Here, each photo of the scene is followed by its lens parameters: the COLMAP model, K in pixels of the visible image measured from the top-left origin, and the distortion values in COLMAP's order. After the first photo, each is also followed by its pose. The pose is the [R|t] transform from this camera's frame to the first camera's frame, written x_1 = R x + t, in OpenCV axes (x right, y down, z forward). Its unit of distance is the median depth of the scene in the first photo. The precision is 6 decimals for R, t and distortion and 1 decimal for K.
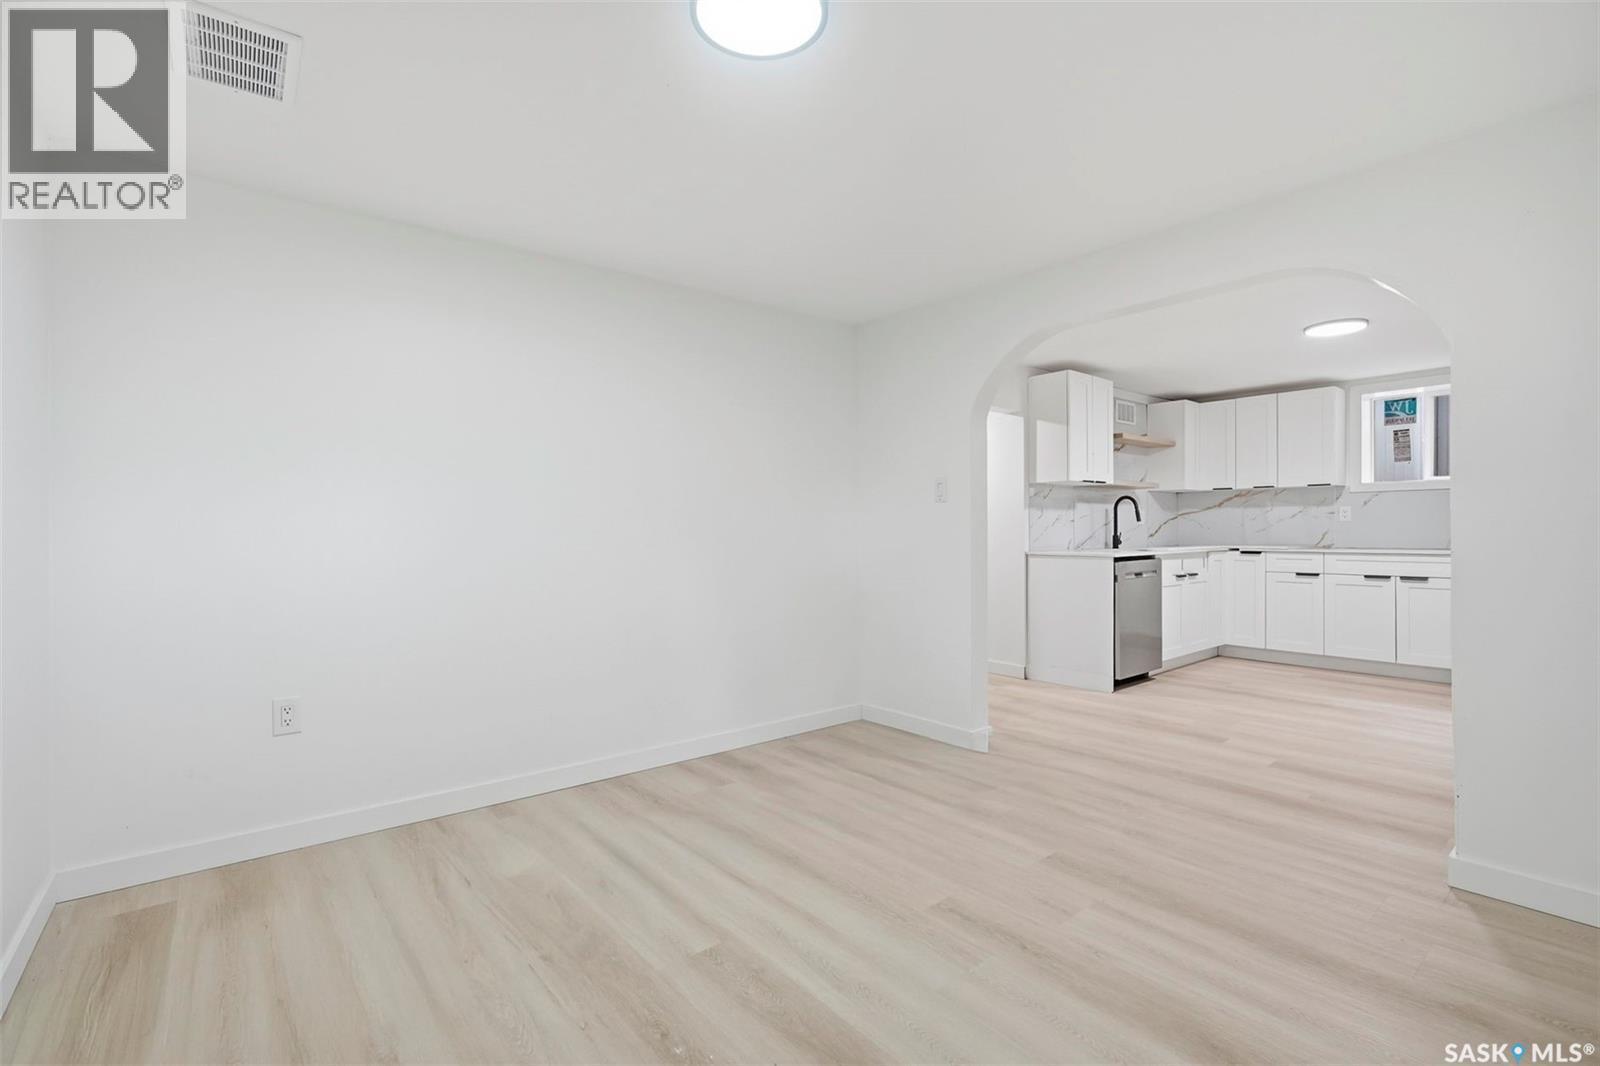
lens RADIAL K [[714.4, 0, 802.2], [0, 714.4, 526.3], [0, 0, 1]] dist [-0.002979, -0.000293]
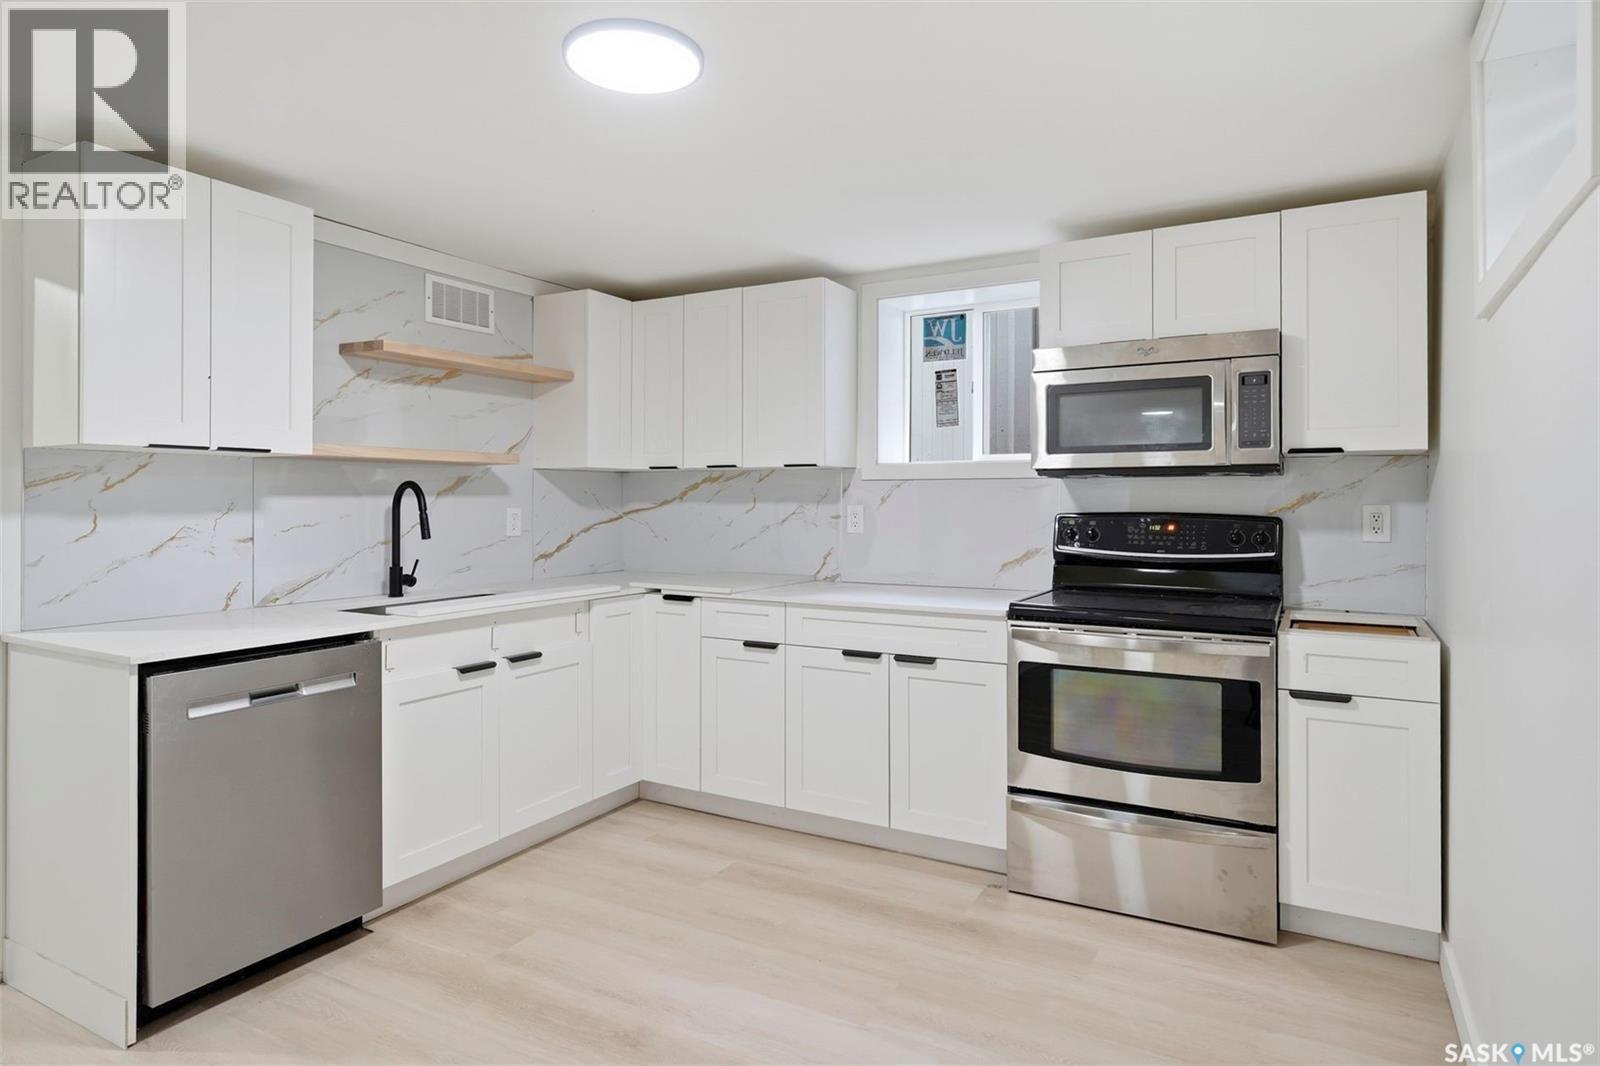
lens RADIAL K [[922.3, 0, 799.0], [0, 922.3, 483.2], [0, 0, 1]] dist [0.008021, 0.001503]
pose [[0.930353, 0.012702, 0.366445, 0.466890], [-0.007126, 0.999837, -0.016563, -0.033162], [-0.366596, 0.012798, 0.930292, 0.365962]]
